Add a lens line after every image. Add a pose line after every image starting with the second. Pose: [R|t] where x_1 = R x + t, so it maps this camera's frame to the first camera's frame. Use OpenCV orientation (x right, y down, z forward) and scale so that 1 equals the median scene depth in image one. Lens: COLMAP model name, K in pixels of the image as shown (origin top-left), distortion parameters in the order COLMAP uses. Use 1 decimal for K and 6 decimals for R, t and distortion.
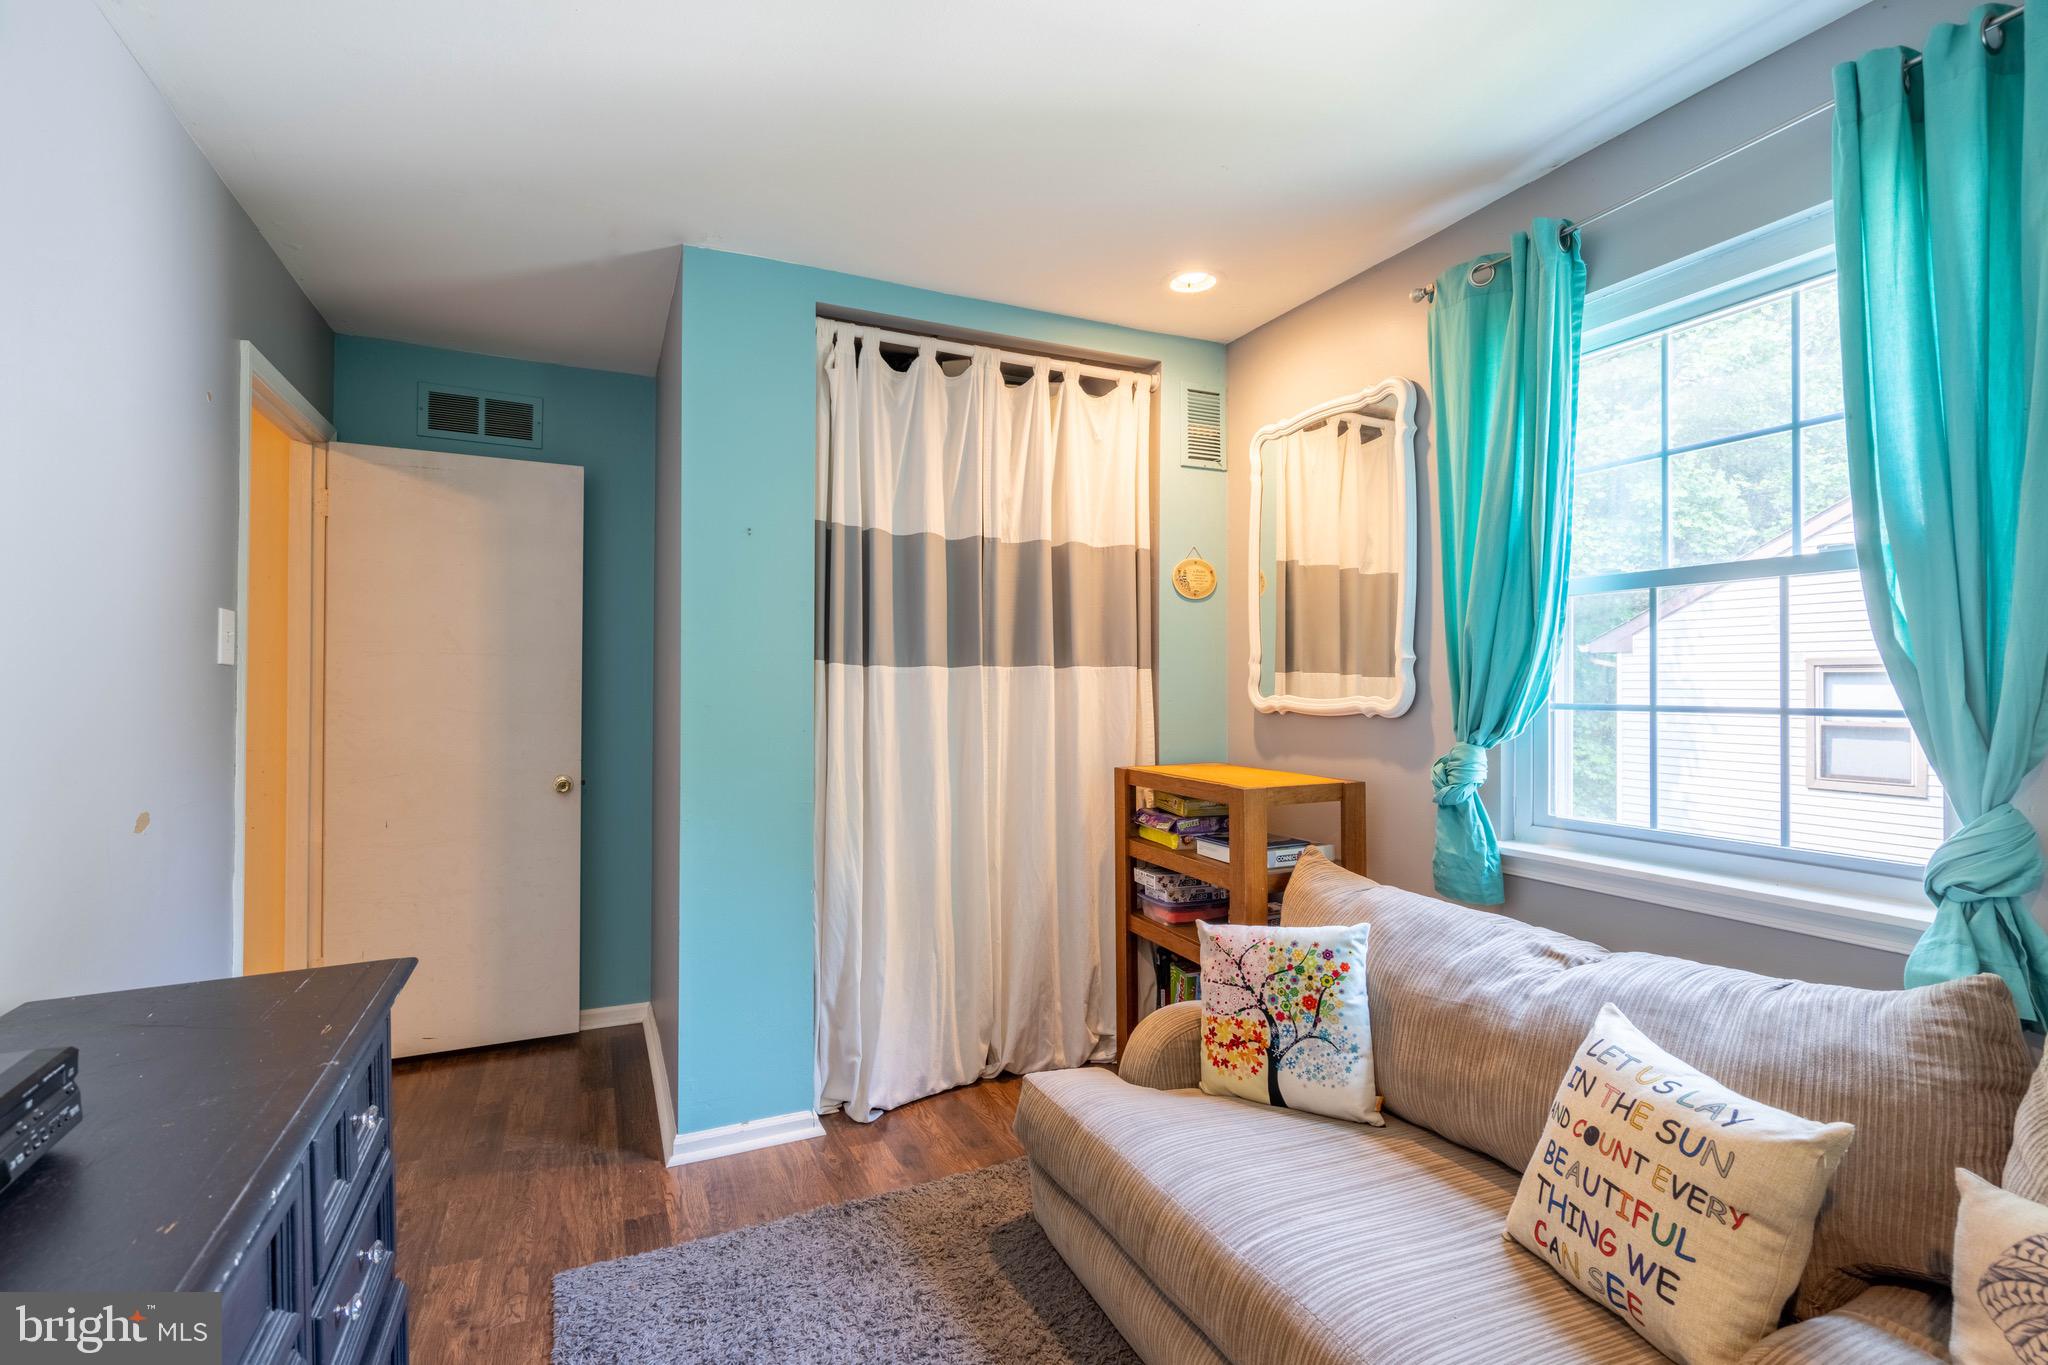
lens RADIAL K [[929.5, 0, 1034.3], [0, 929.5, 683.8], [0, 0, 1]] dist [-0.003944, -0.000023]
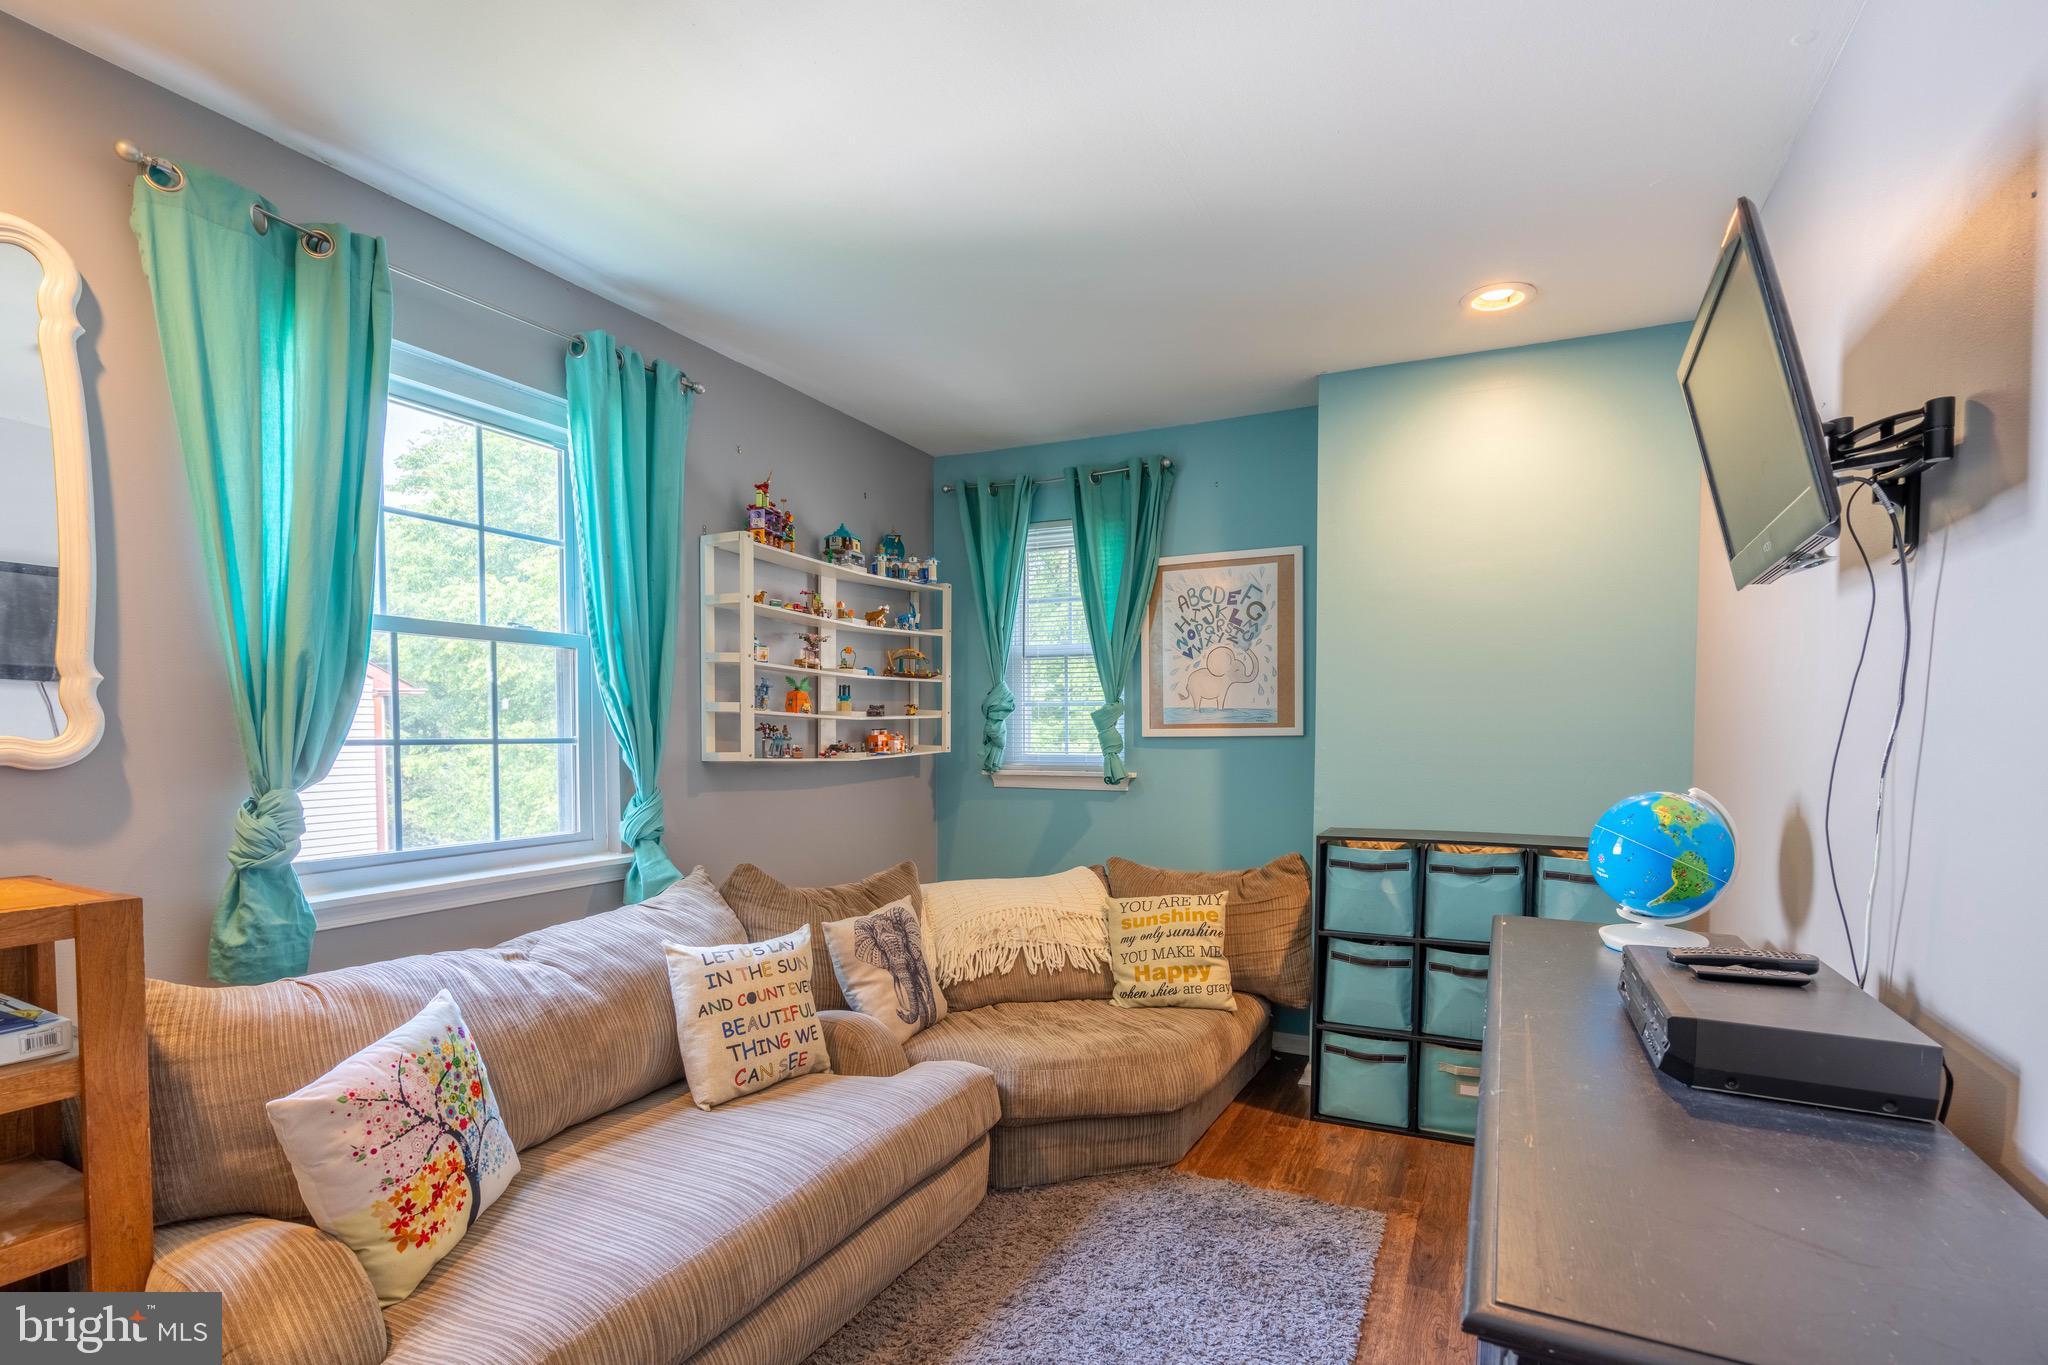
lens RADIAL K [[966.7, 0, 1025.8], [0, 966.7, 748.4], [0, 0, 1]] dist [-0.001153, -0.000017]
pose [[-0.611418, -0.020707, 0.791037, -0.705299], [-0.009346, 0.999777, 0.018948, 0.005376], [-0.791253, 0.004192, -0.611475, 1.123946]]
